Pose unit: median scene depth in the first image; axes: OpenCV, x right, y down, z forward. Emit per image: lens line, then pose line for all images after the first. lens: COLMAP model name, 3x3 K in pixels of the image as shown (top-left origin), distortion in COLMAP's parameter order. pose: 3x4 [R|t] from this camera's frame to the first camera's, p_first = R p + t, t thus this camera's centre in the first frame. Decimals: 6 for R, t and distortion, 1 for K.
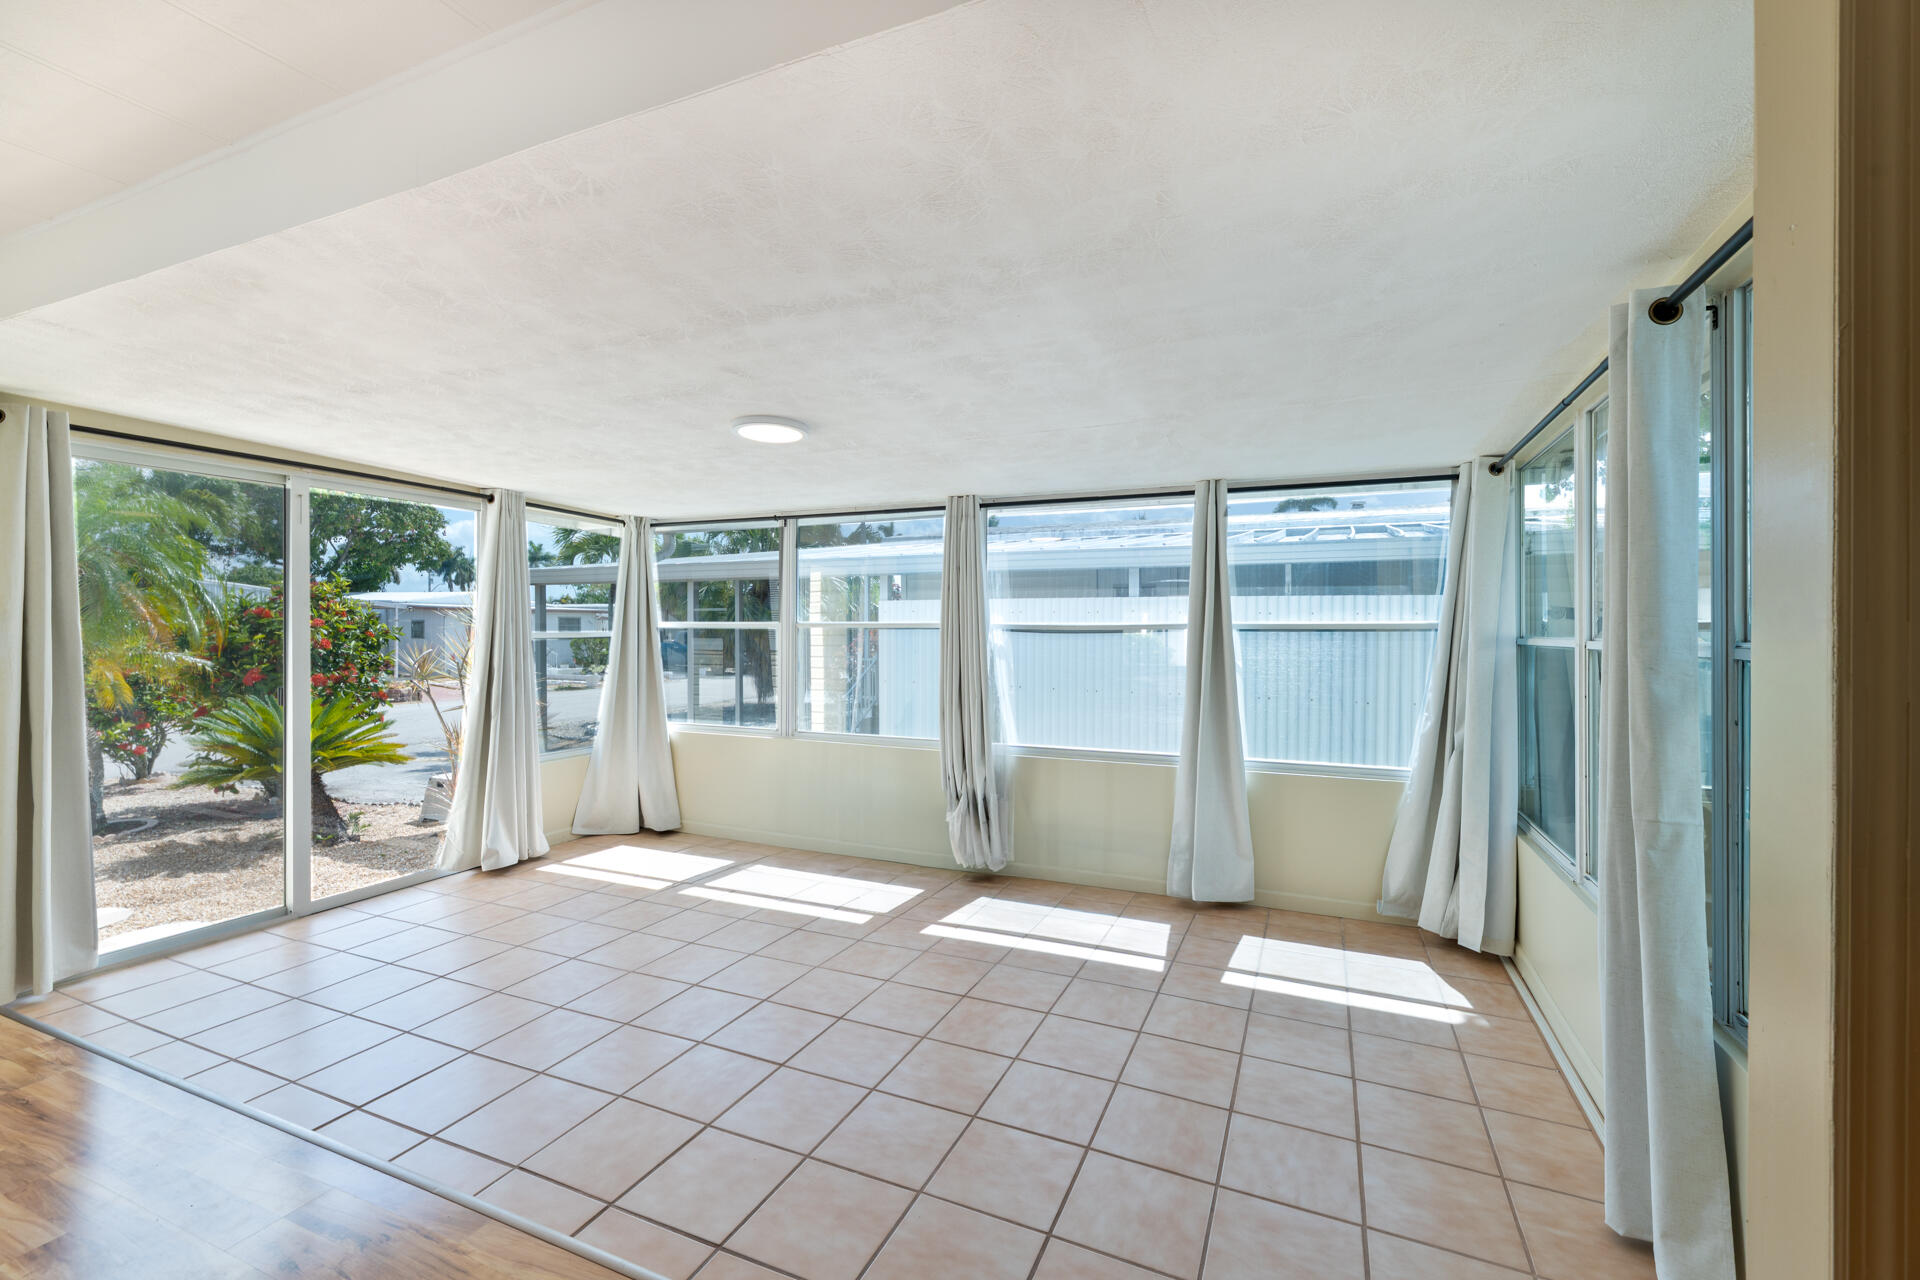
lens RADIAL K [[795.0, 0, 978.9], [0, 795.0, 633.7], [0, 0, 1]] dist [0.000665, 0.000004]
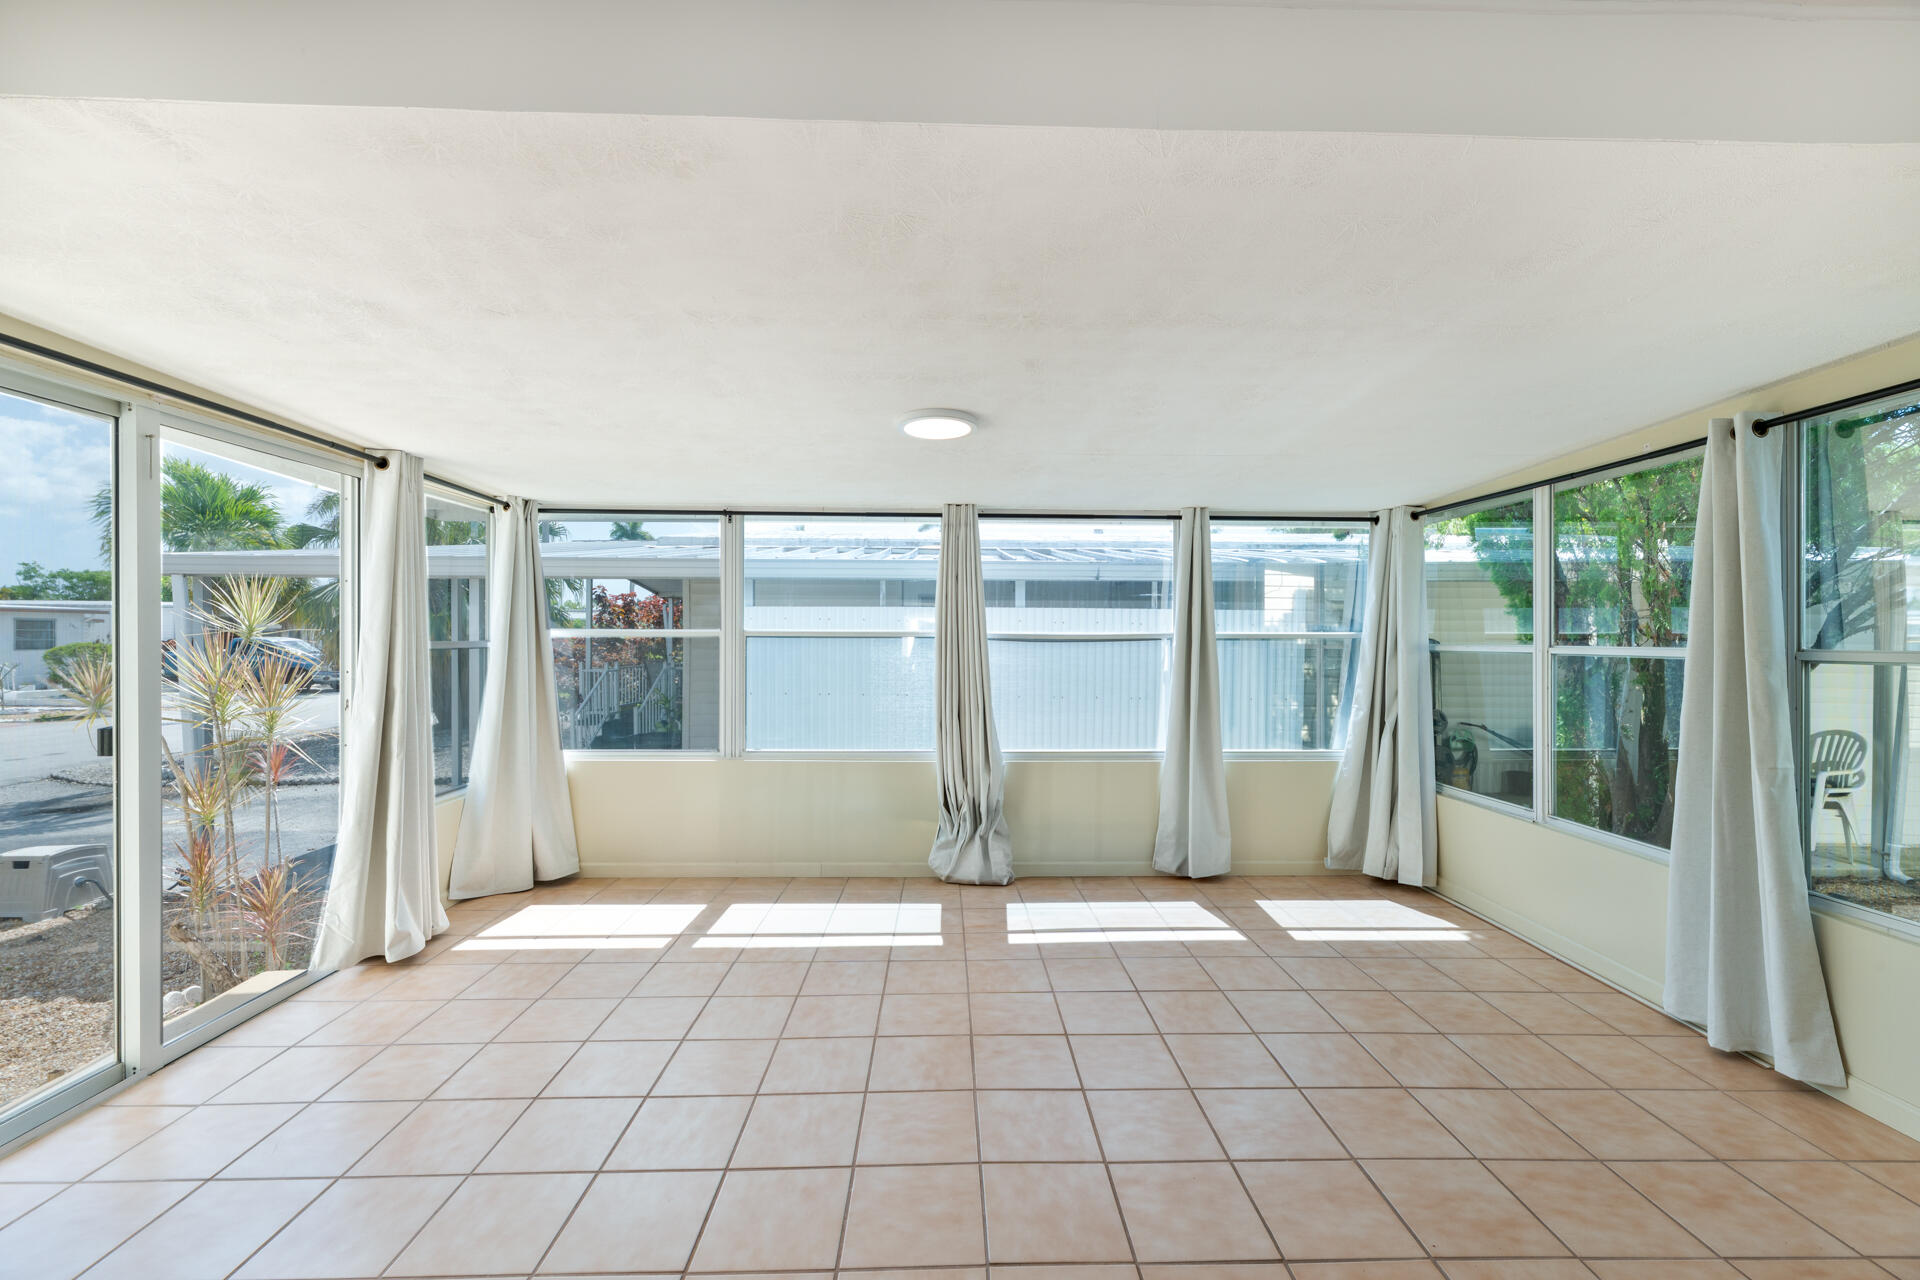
lens RADIAL K [[781.6, 0, 960.0], [0, 781.6, 640.0], [0, 0, 1]] dist [-0.000598, 0.000069]
pose [[0.909494, -0.000457, 0.415718, -0.478853], [0.001258, 0.999998, -0.001654, -0.001835], [-0.415716, 0.002028, 0.909492, 0.120743]]
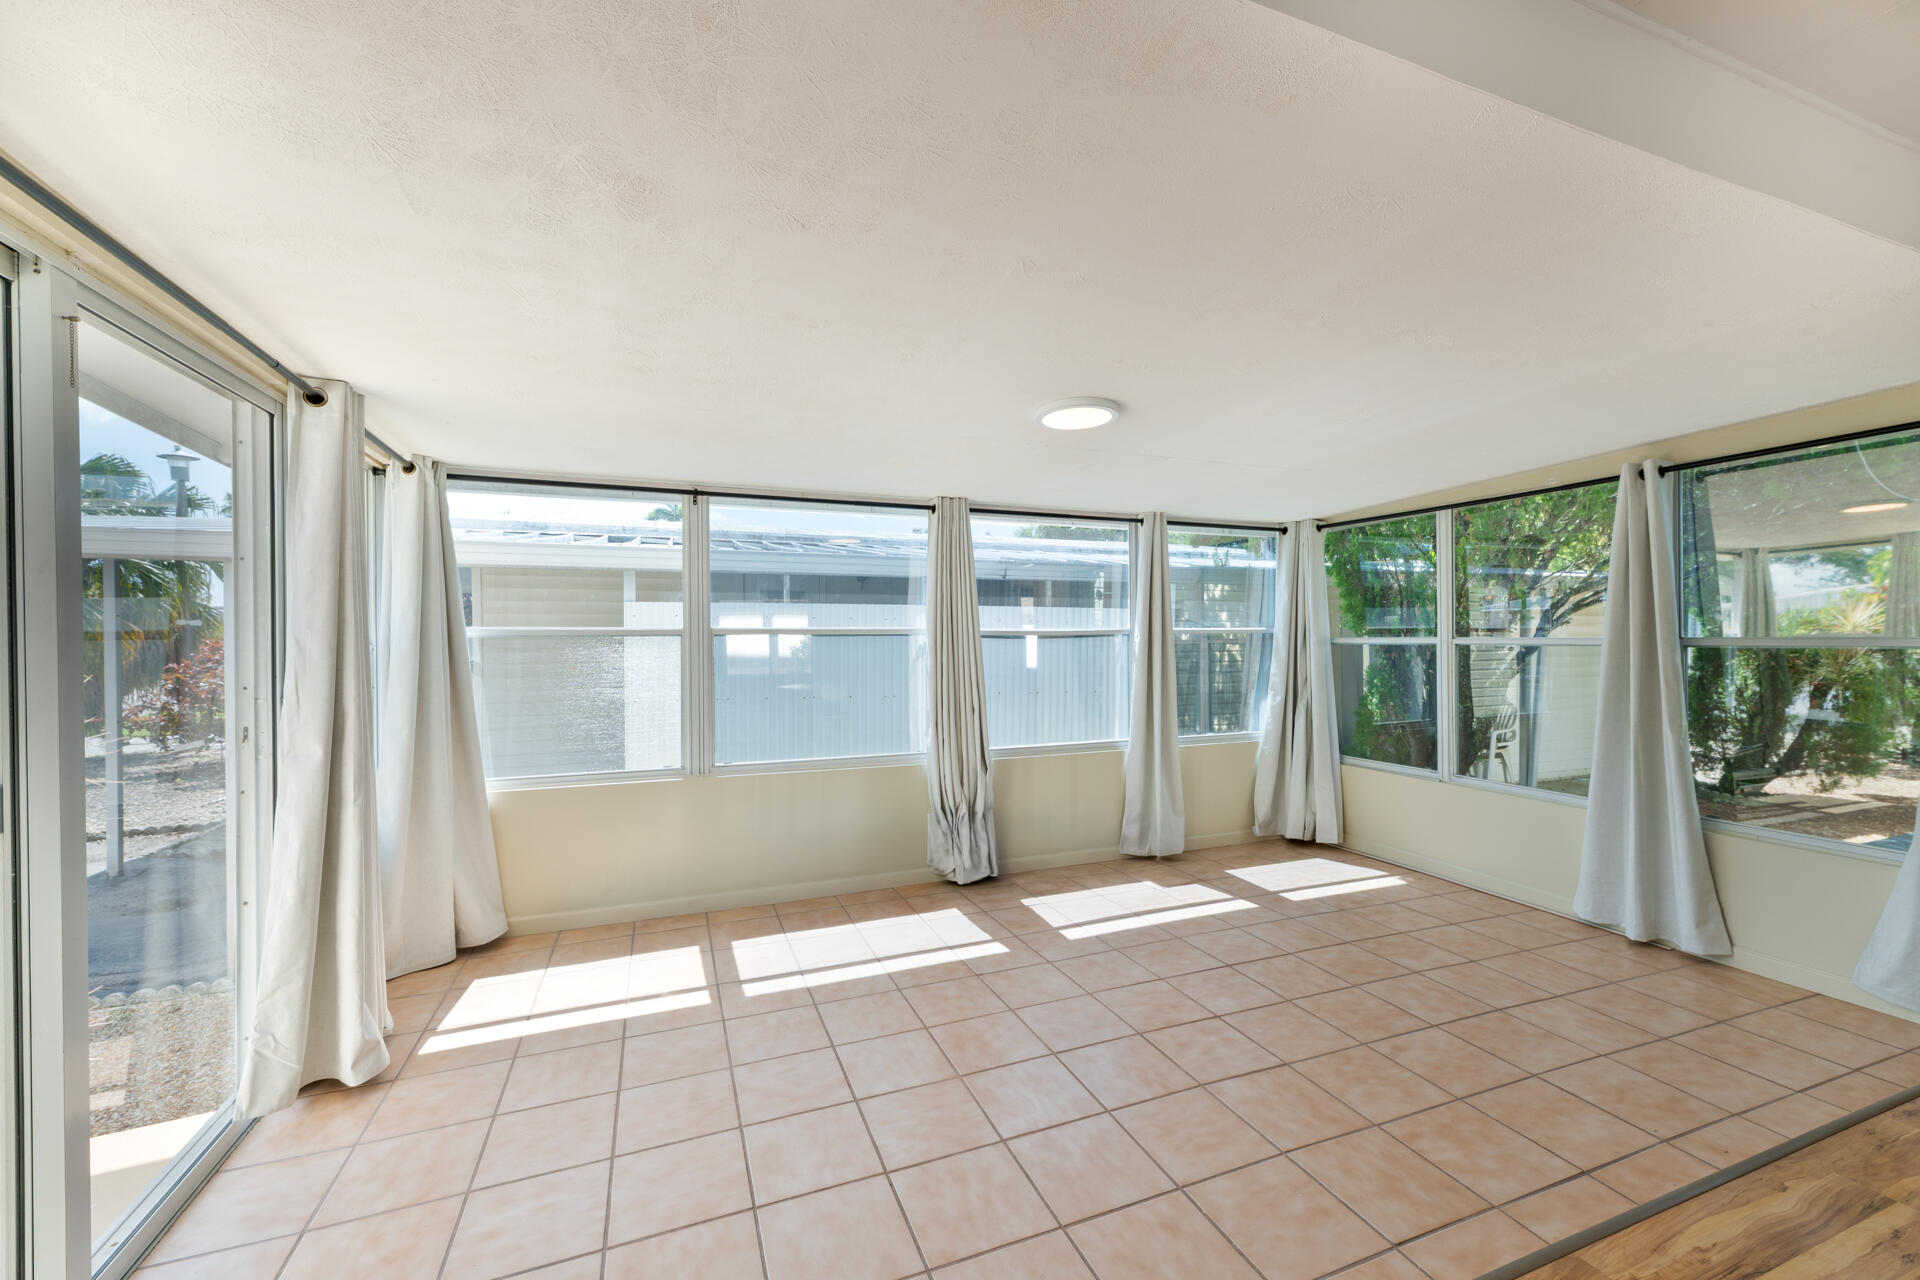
lens RADIAL K [[774.1, 0, 960.0], [0, 774.1, 640.0], [0, 0, 1]] dist [0.003910, 0.000044]
pose [[0.711908, -0.008839, 0.702217, -0.757453], [0.010316, 0.999945, 0.002128, -0.001906], [-0.702197, 0.005729, 0.711960, 0.360823]]
